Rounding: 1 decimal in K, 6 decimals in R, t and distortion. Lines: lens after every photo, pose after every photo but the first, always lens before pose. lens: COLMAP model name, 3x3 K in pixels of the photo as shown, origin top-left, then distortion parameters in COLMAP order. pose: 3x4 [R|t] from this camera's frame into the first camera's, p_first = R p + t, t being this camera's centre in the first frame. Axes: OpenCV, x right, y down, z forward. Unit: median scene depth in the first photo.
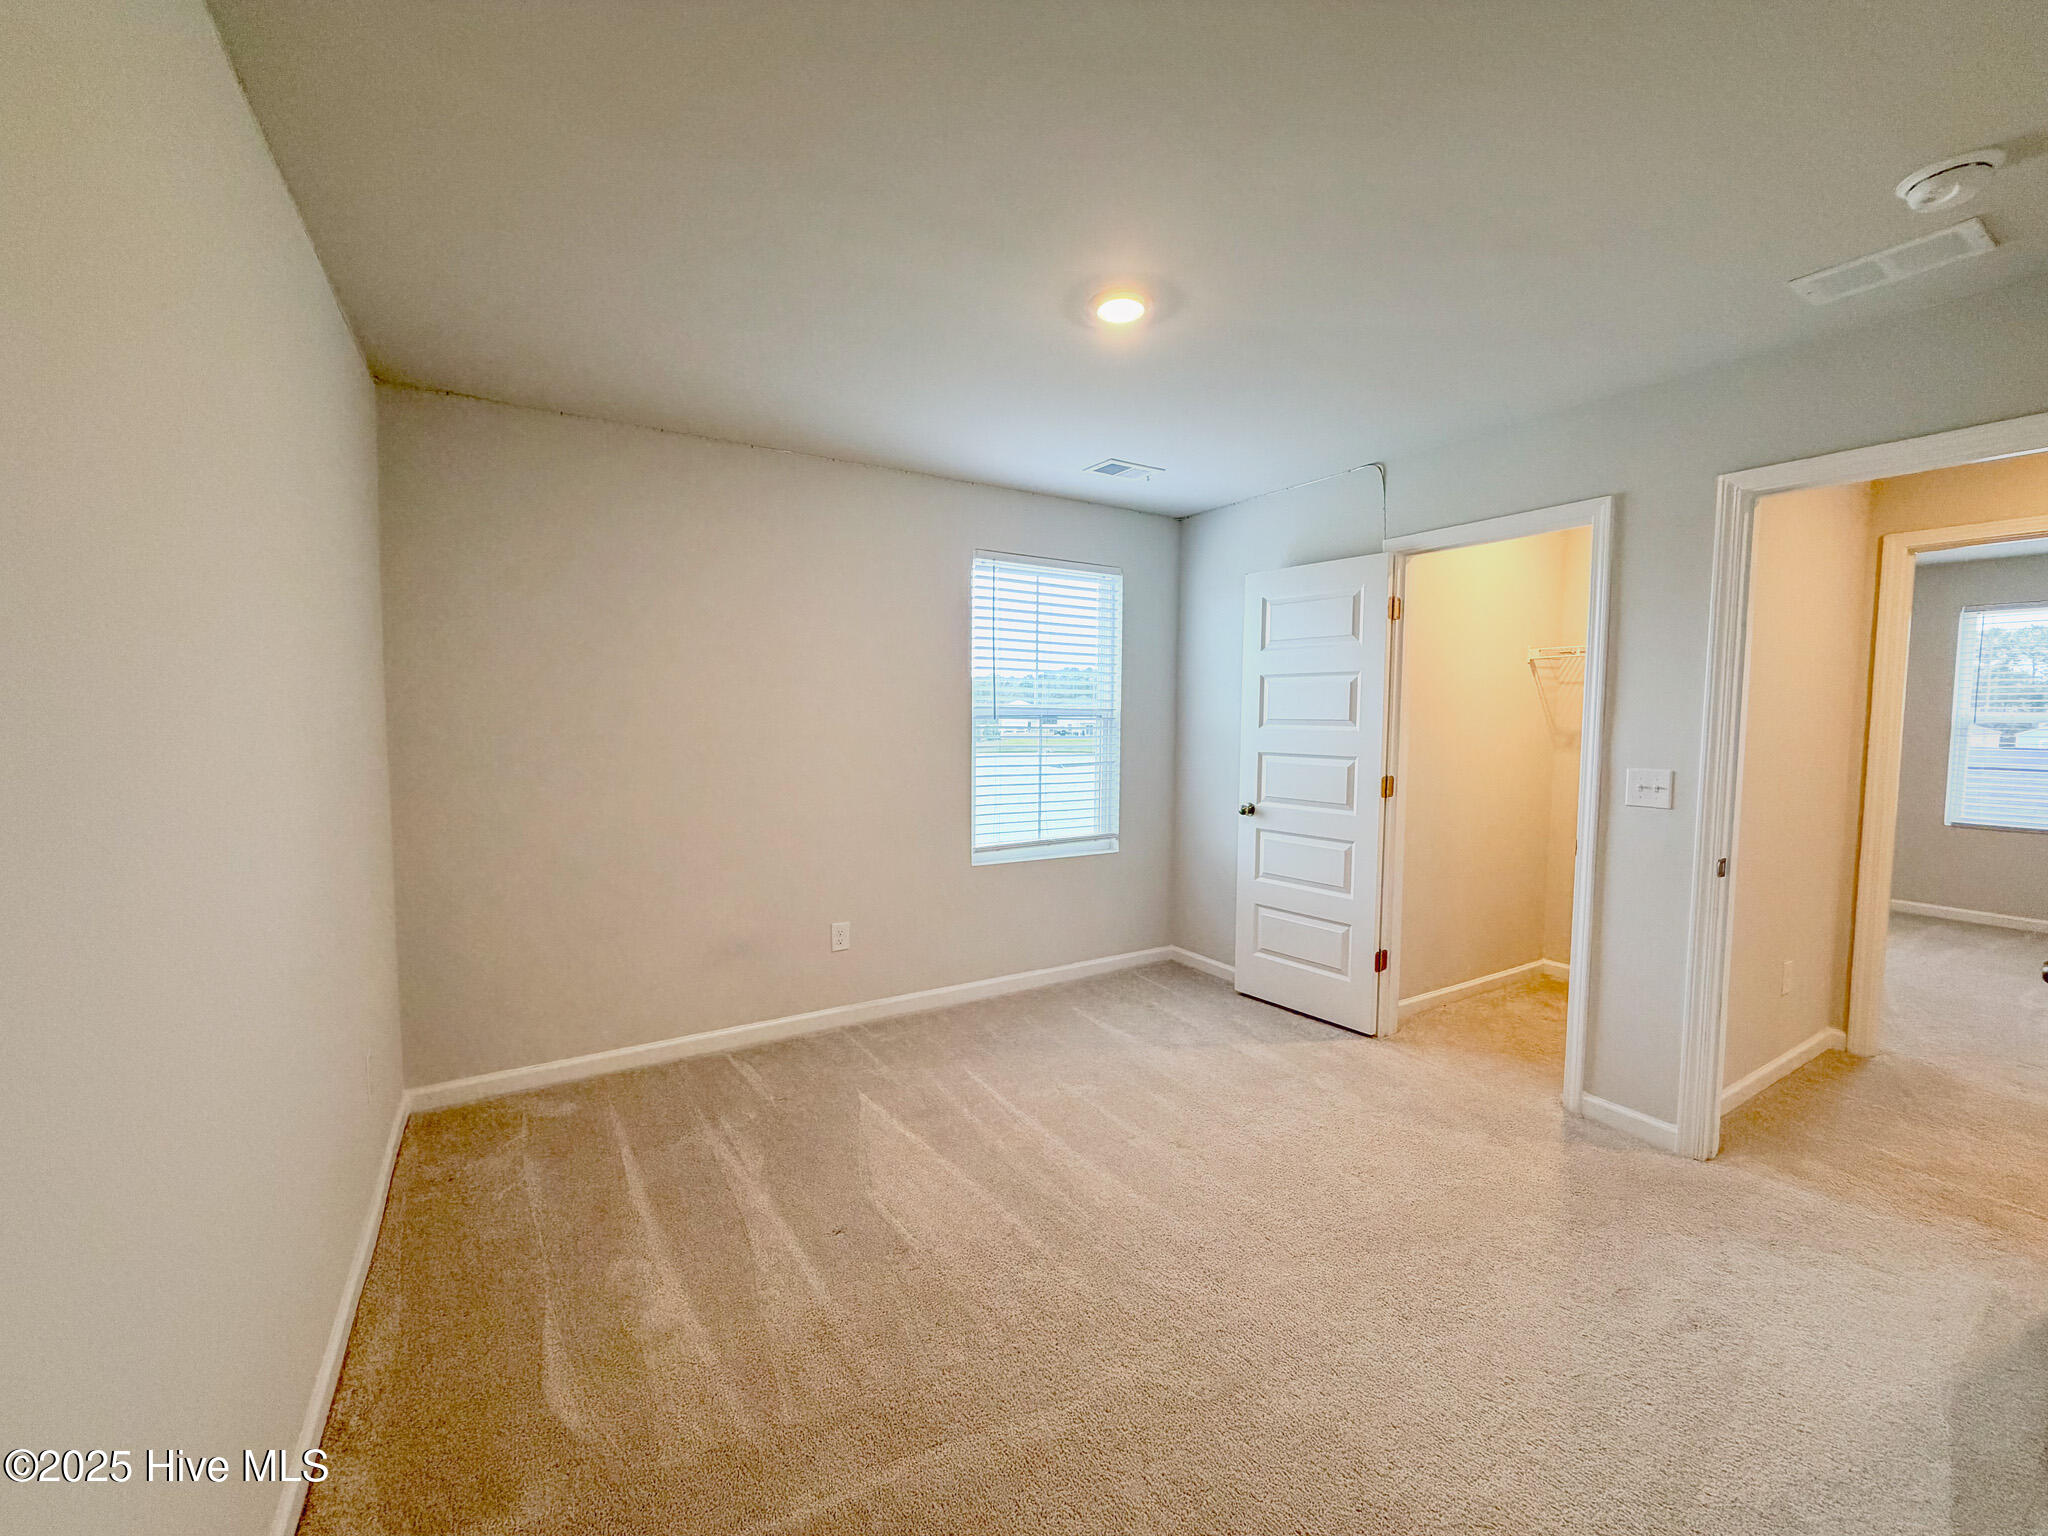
lens RADIAL K [[818.2, 0, 1027.9], [0, 818.2, 766.8], [0, 0, 1]] dist [0.000011, -0.000187]
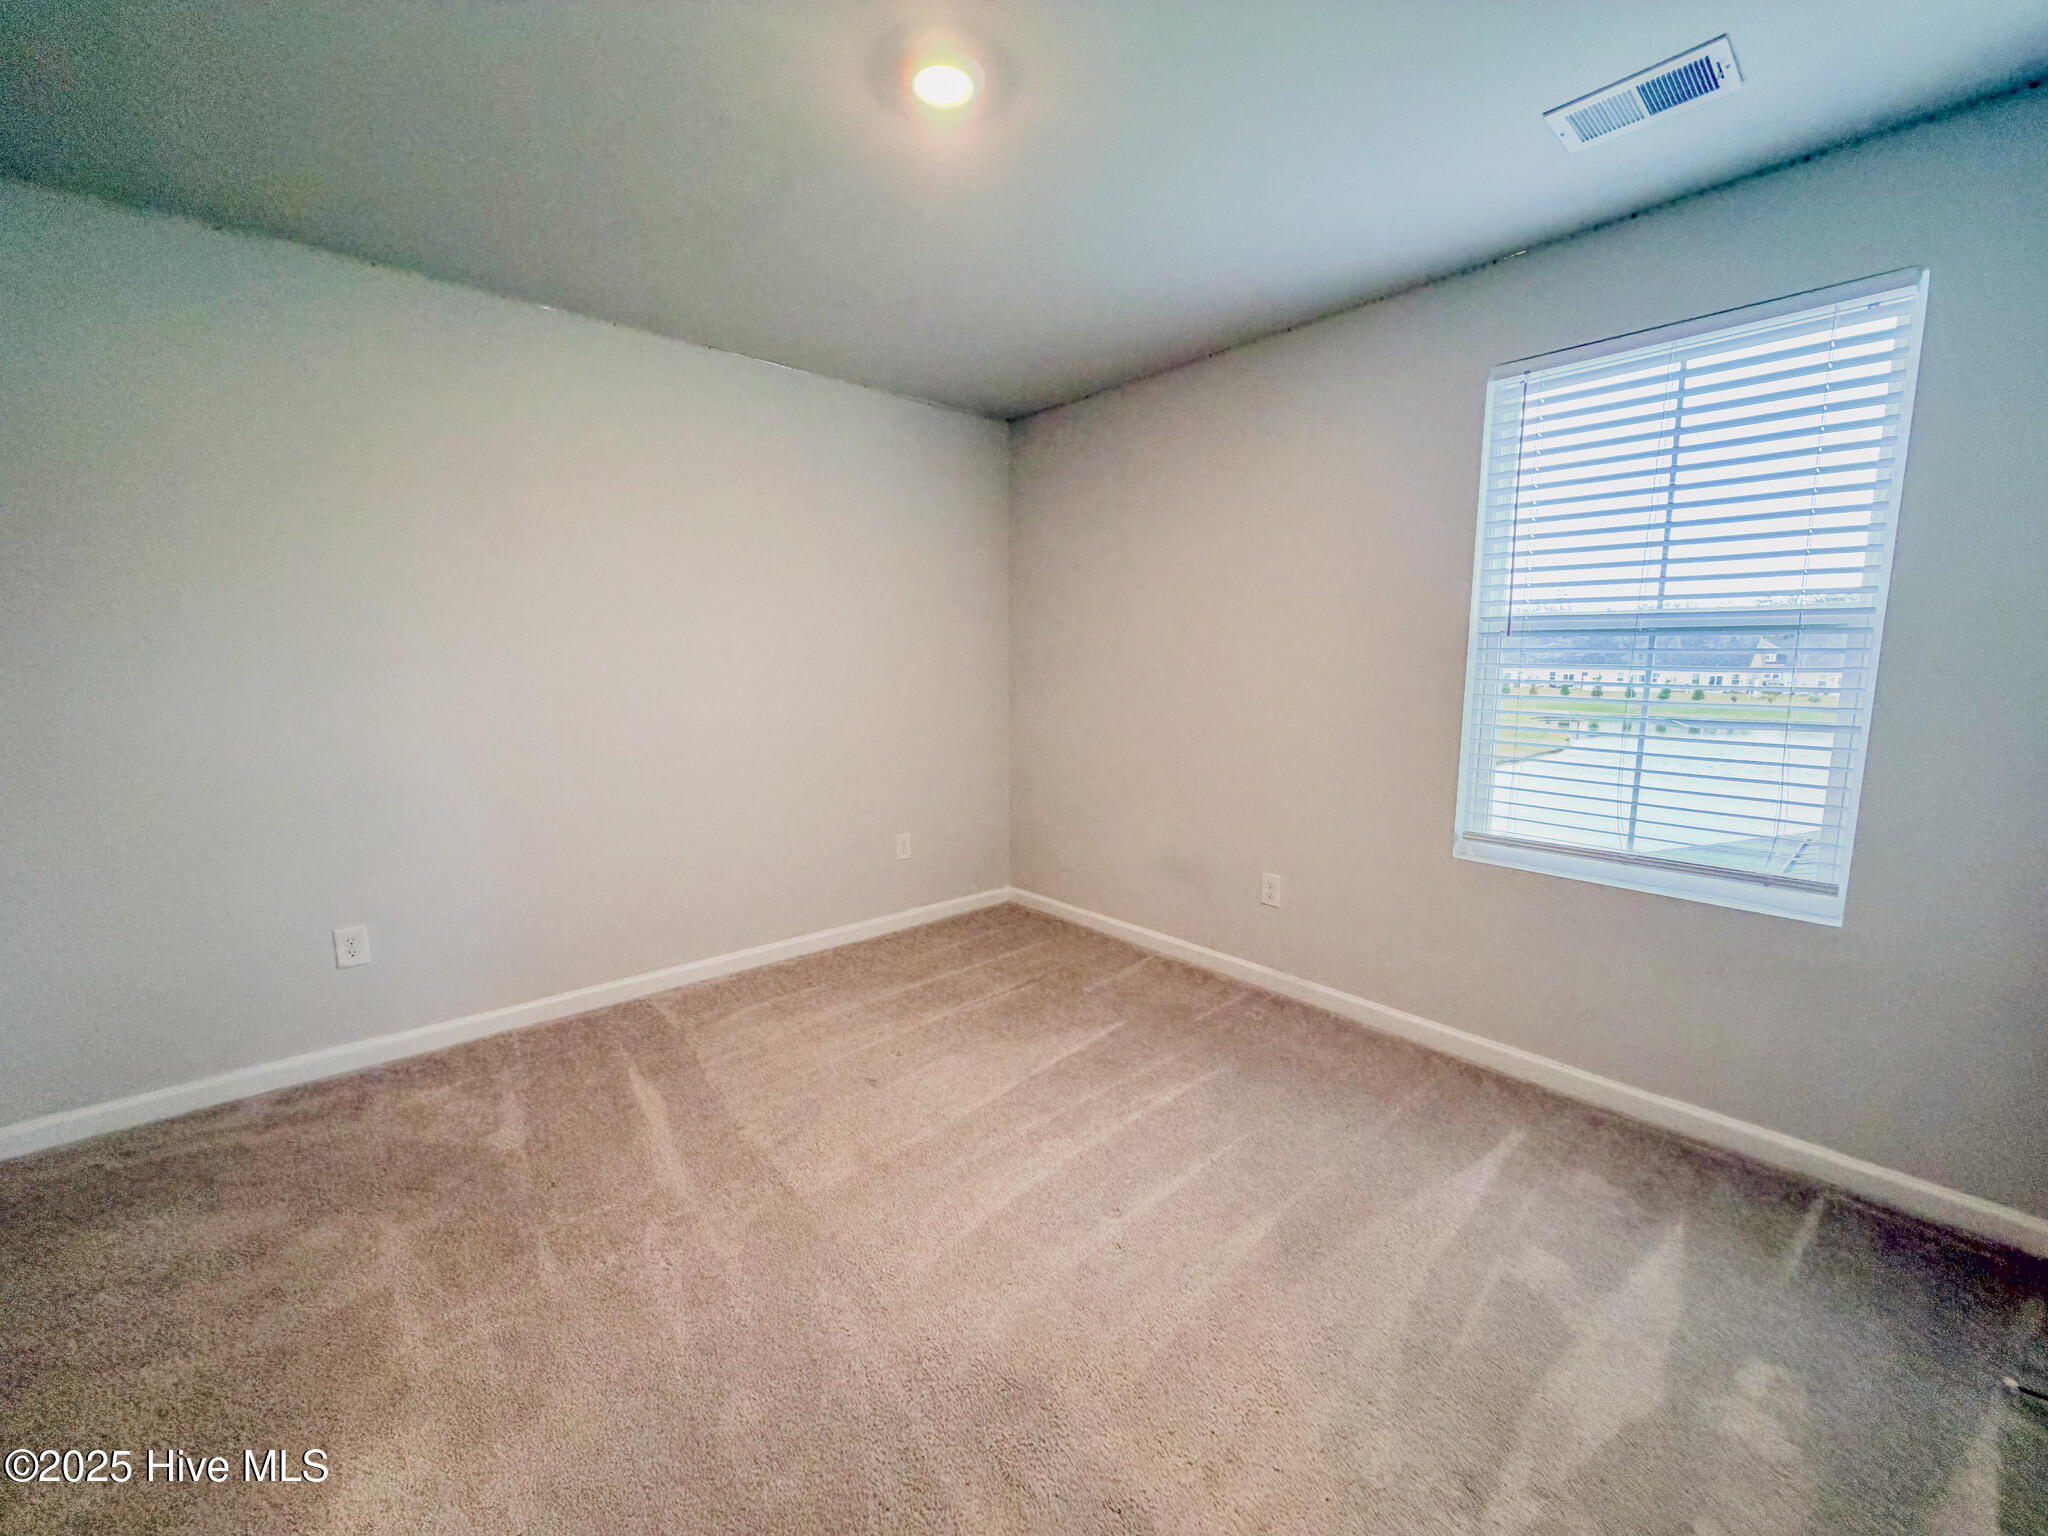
lens RADIAL K [[818.2, 0, 1043.6], [0, 818.2, 771.8], [0, 0, 1]] dist [0.000011, -0.000187]
pose [[0.170576, 0.122411, -0.977711, 0.488486], [-0.073098, 0.991091, 0.111333, 0.001389], [0.982629, 0.052478, 0.178004, 0.508329]]
